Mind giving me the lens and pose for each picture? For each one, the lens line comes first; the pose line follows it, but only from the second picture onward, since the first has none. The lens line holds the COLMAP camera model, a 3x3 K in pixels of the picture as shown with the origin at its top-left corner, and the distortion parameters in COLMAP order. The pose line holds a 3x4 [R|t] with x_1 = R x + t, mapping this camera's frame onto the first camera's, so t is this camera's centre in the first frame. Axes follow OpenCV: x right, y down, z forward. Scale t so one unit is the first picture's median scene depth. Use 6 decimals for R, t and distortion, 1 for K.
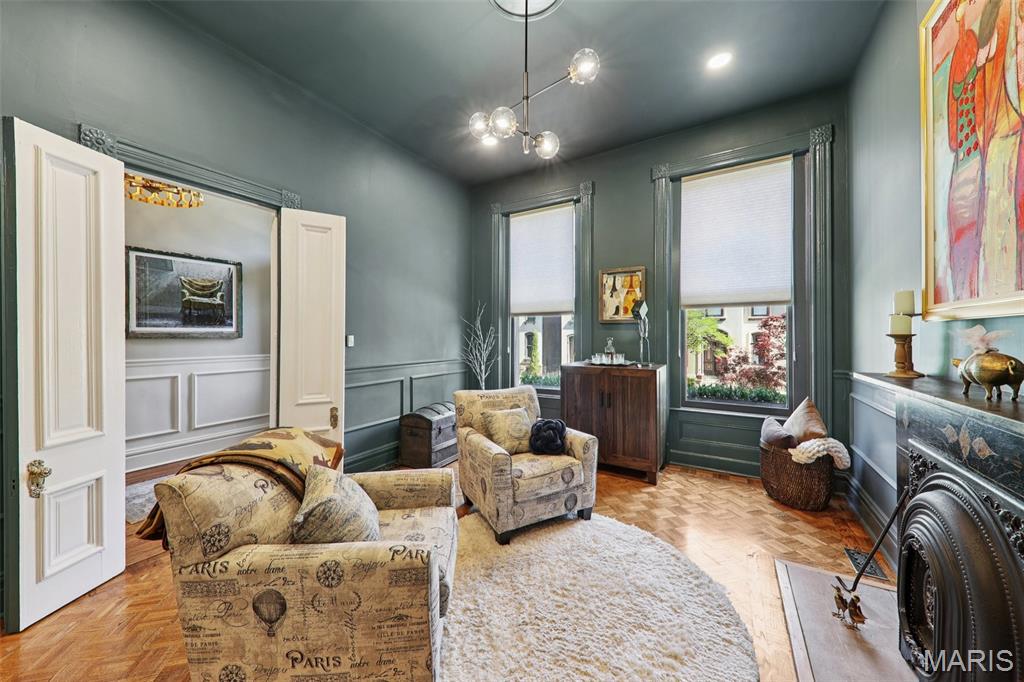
lens RADIAL K [[360.6, 0, 511.6], [0, 360.6, 336.3], [0, 0, 1]] dist [0.007142, -0.003326]
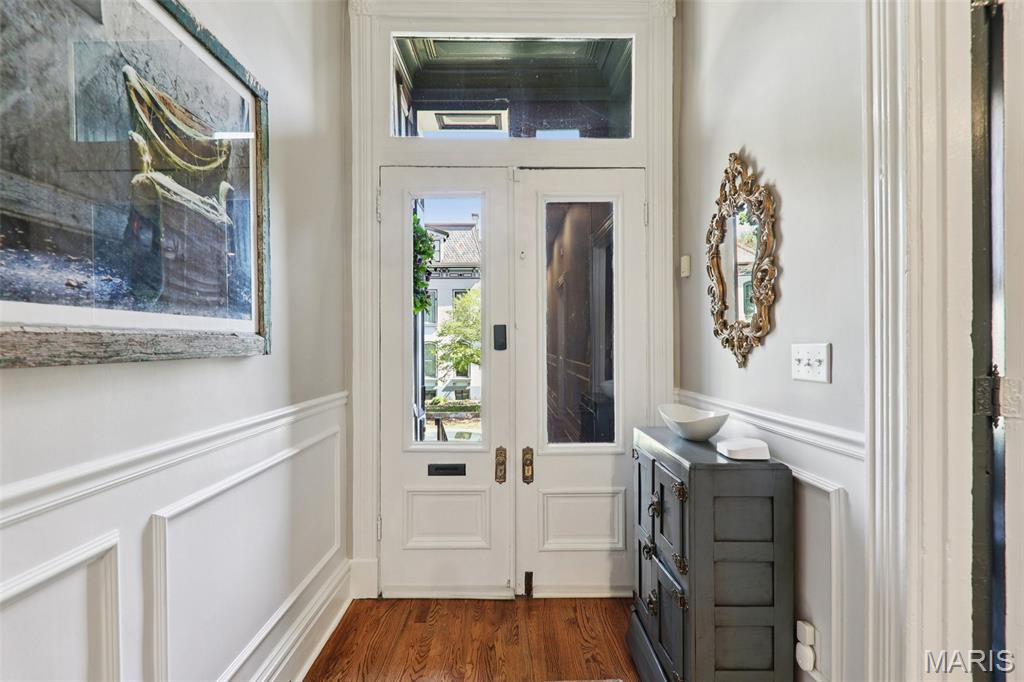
lens RADIAL K [[454.1, 0, 510.6], [0, 454.1, 345.0], [0, 0, 1]] dist [-0.001247, -0.000216]
pose [[0.853456, -0.003962, 0.521151, -0.521941], [0.005799, 0.999981, -0.001895, -0.001271], [-0.521133, 0.004639, 0.853463, 0.400457]]
